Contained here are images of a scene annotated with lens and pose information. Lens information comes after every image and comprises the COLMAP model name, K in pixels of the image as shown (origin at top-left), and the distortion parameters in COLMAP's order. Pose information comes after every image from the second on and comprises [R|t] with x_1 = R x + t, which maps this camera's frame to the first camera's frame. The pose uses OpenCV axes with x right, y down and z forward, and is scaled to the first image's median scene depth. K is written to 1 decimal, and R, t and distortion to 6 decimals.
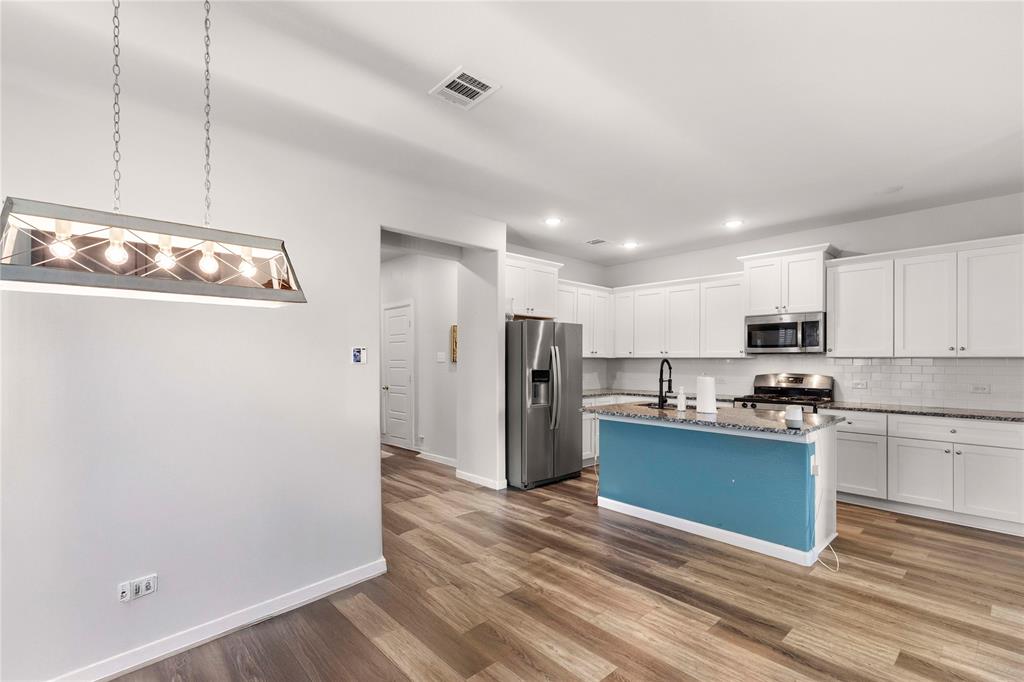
lens RADIAL K [[463.3, 0, 521.4], [0, 463.3, 363.9], [0, 0, 1]] dist [-0.001053, -0.000495]
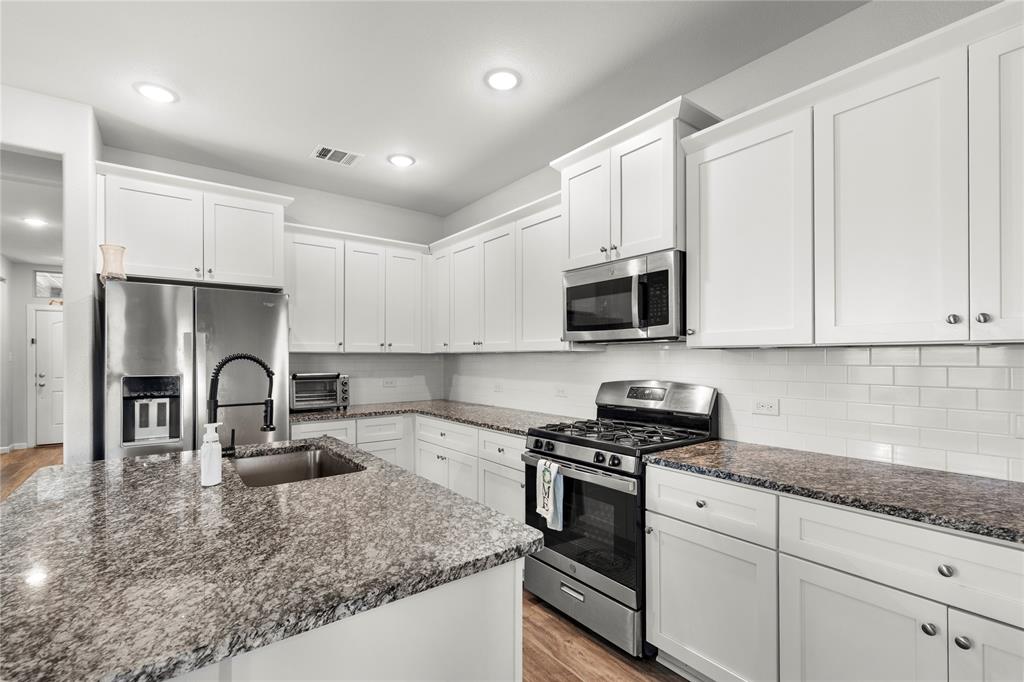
lens RADIAL K [[476.2, 0, 511.5], [0, 476.2, 356.2], [0, 0, 1]] dist [0.013881, -0.000132]
pose [[0.994713, -0.007586, -0.102410, 0.528651], [0.006666, 0.999934, -0.009326, -0.002297], [0.102474, 0.008594, 0.994699, 0.500653]]
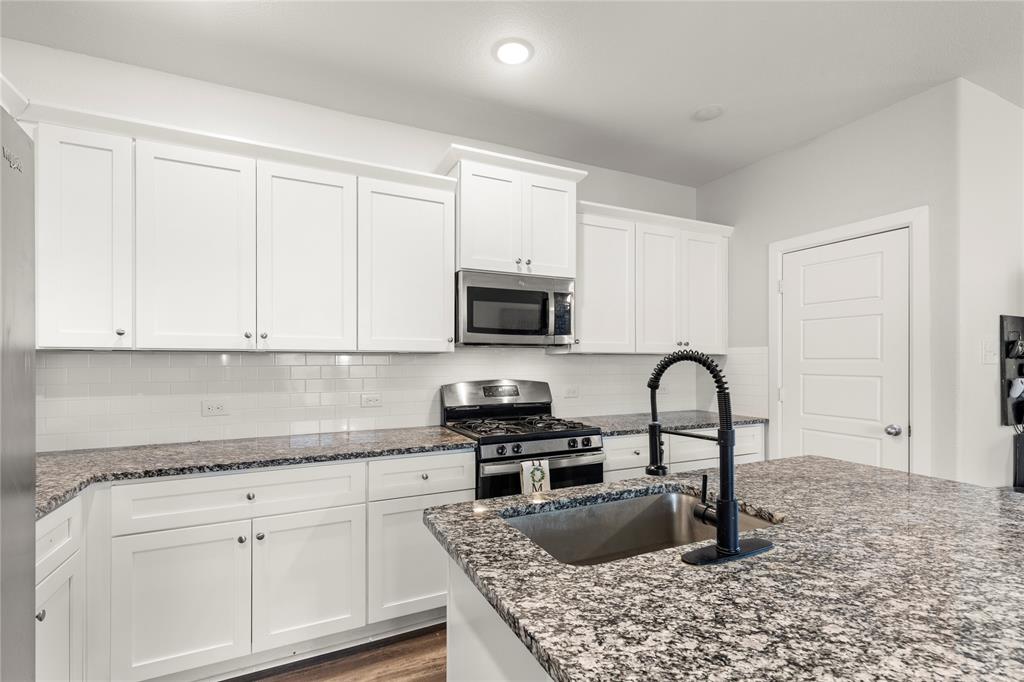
lens RADIAL K [[463.3, 0, 521.4], [0, 463.3, 363.9], [0, 0, 1]] dist [-0.001053, -0.000495]
pose [[0.282591, -0.010626, 0.959182, 0.029957], [0.008250, 0.999929, 0.008647, -0.004917], [-0.959205, 0.005469, 0.282658, 0.880150]]
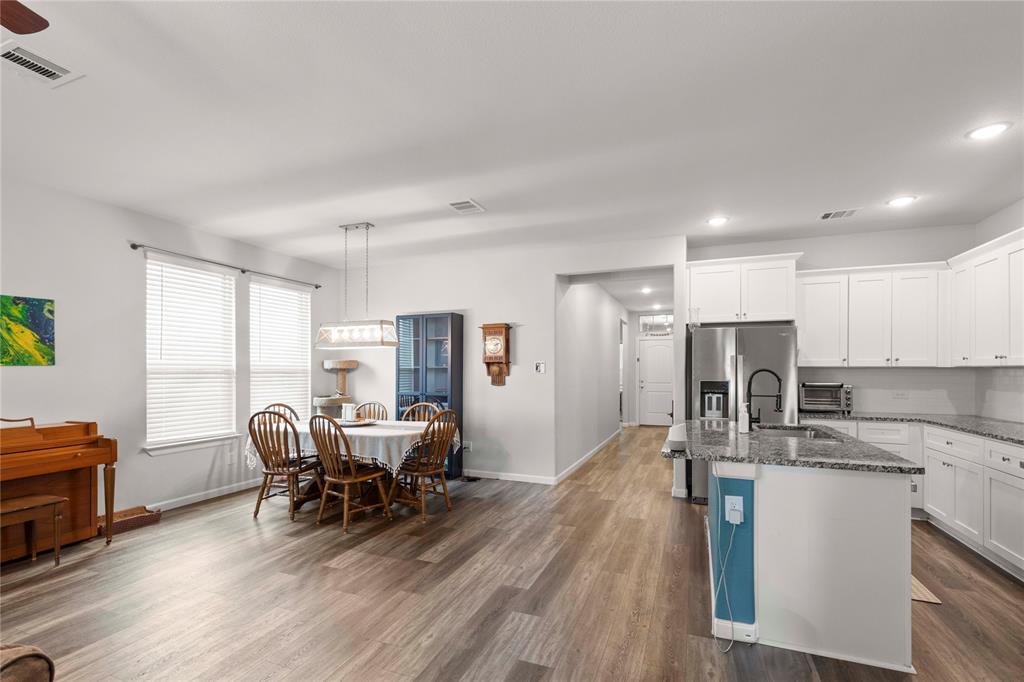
lens RADIAL K [[467.6, 0, 507.8], [0, 467.6, 368.4], [0, 0, 1]] dist [-0.002051, -0.000530]
pose [[0.433683, -0.006730, -0.901041, 0.736502], [-0.006236, 0.999926, -0.010470, 0.000062], [0.901044, 0.010159, 0.433609, 0.214273]]
